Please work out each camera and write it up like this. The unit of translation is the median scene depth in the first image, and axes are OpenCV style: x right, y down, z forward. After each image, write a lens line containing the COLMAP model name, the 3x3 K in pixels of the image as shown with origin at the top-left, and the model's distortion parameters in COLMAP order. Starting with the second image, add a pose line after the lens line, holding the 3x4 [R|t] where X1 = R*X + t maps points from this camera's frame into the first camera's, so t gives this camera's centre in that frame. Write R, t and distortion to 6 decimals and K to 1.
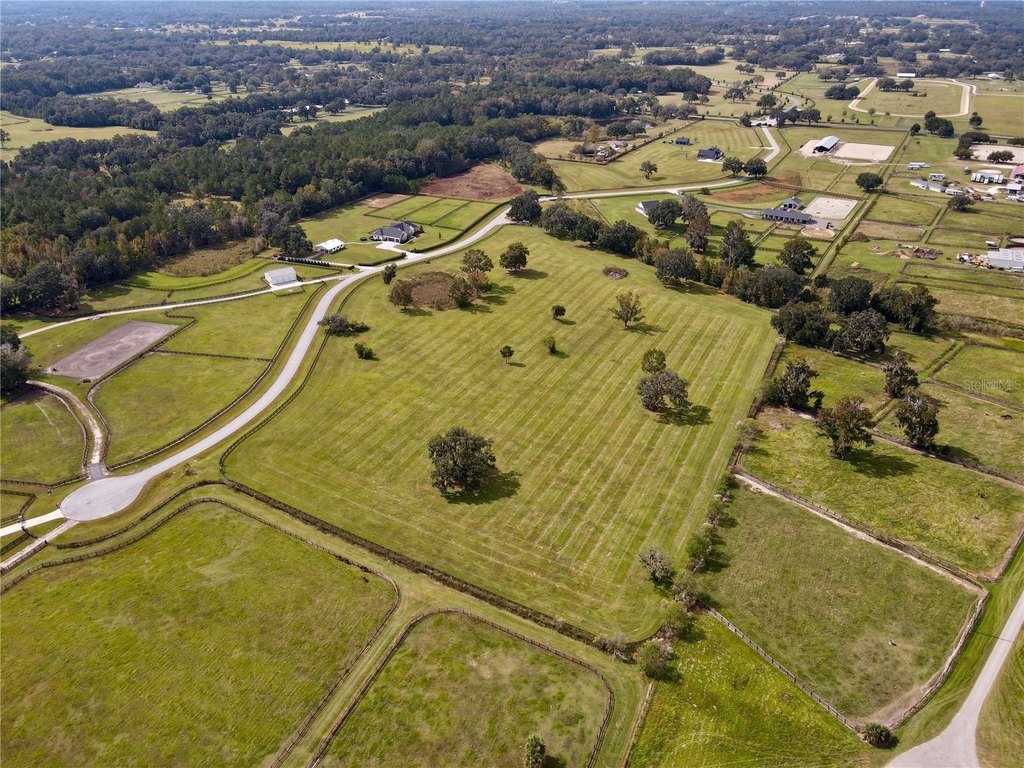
lens RADIAL K [[751.9, 0, 509.0], [0, 751.9, 383.8], [0, 0, 1]] dist [0.003899, 0.017916]
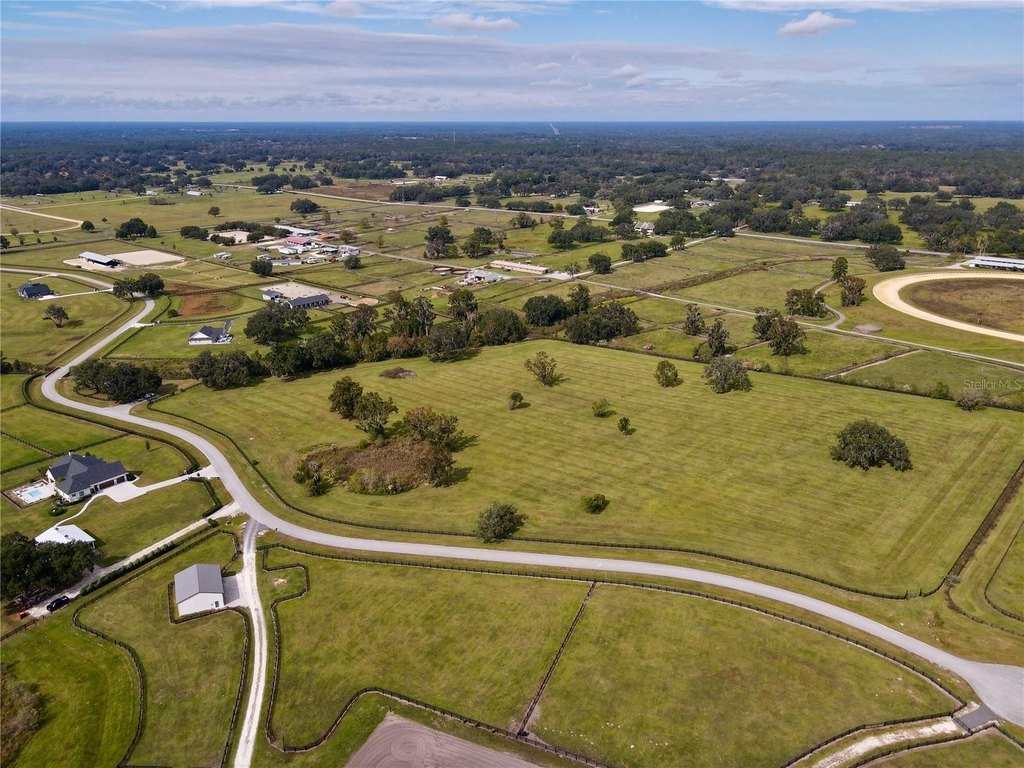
lens RADIAL K [[751.9, 0, 509.0], [0, 751.9, 383.8], [0, 0, 1]] dist [0.003899, 0.017916]
pose [[0.185307, -0.327588, 0.926470, -0.713651], [0.466330, 0.859194, 0.210528, -0.283234], [-0.864984, 0.393028, 0.311979, 0.657843]]
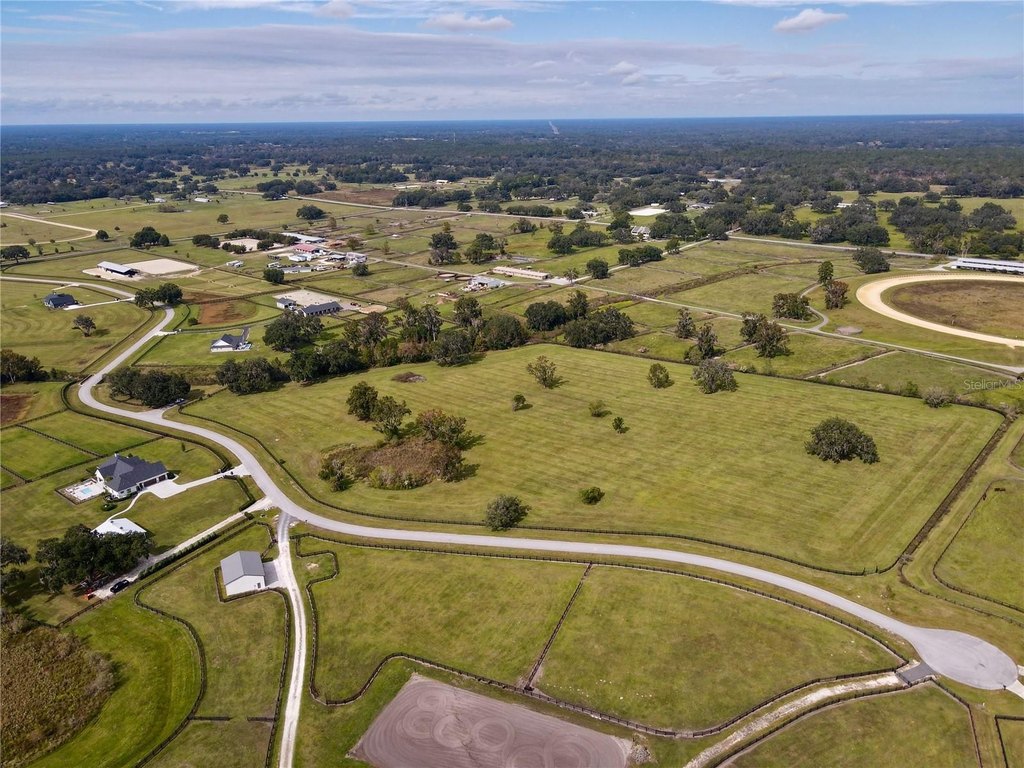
lens RADIAL K [[751.9, 0, 509.0], [0, 751.9, 383.8], [0, 0, 1]] dist [0.003899, 0.017916]
pose [[0.184125, -0.331710, 0.925239, -0.776452], [0.475116, 0.854089, 0.211653, -0.303960], [-0.860443, 0.400626, 0.314860, 0.635573]]
